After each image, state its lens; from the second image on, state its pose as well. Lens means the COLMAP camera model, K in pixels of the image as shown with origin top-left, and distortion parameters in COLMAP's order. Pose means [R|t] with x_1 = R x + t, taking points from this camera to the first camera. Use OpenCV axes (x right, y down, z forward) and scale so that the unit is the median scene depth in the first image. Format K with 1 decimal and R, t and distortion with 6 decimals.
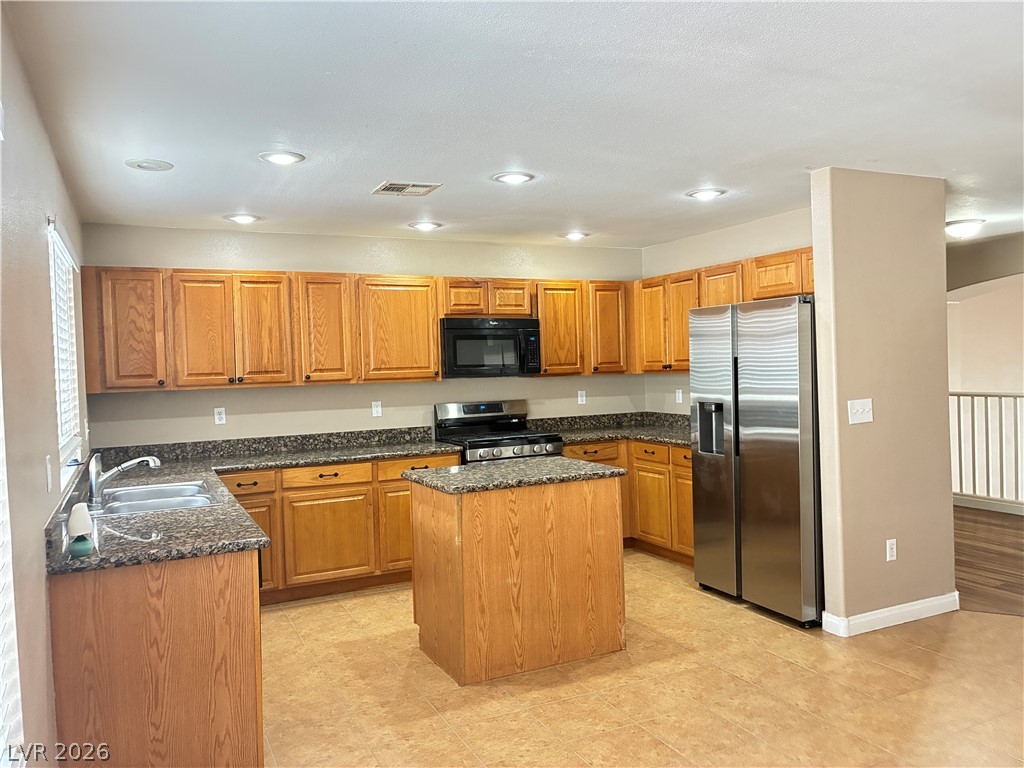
lens RADIAL K [[780.1, 0, 515.7], [0, 780.1, 385.5], [0, 0, 1]] dist [0.052226, -0.067972]
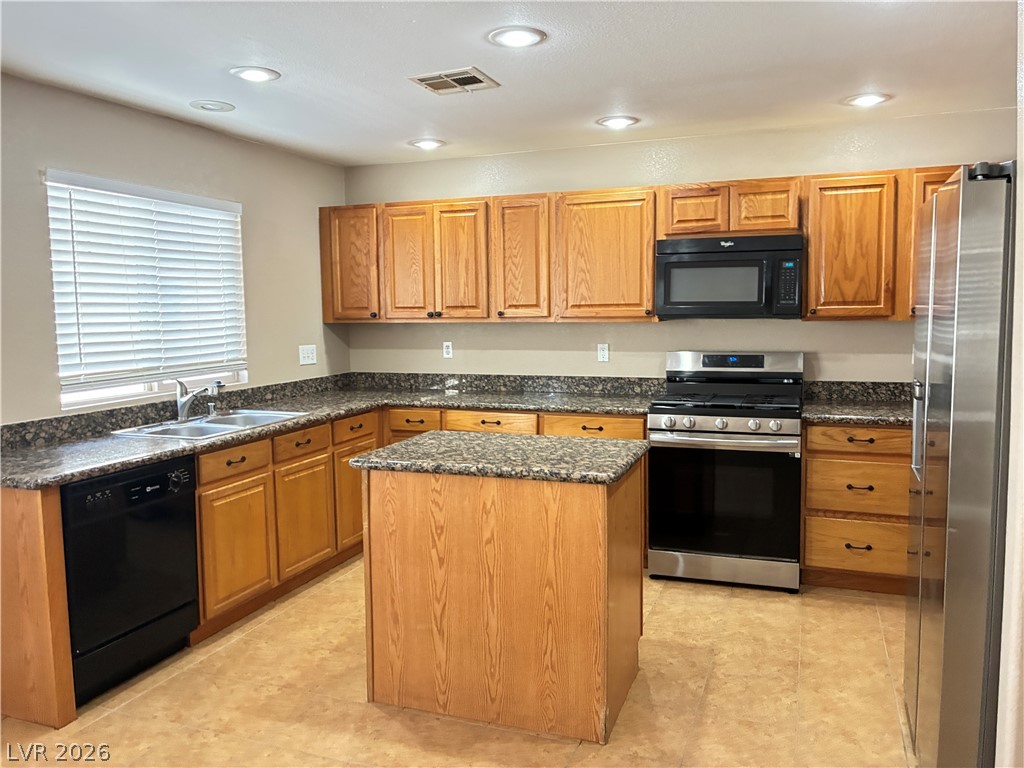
lens RADIAL K [[775.1, 0, 507.7], [0, 775.1, 379.9], [0, 0, 1]] dist [0.057913, -0.078260]
pose [[0.688450, 0.089553, -0.719734, 0.412224], [-0.026840, 0.994814, 0.098106, -0.023078], [0.724787, -0.048223, 0.687283, 0.396200]]
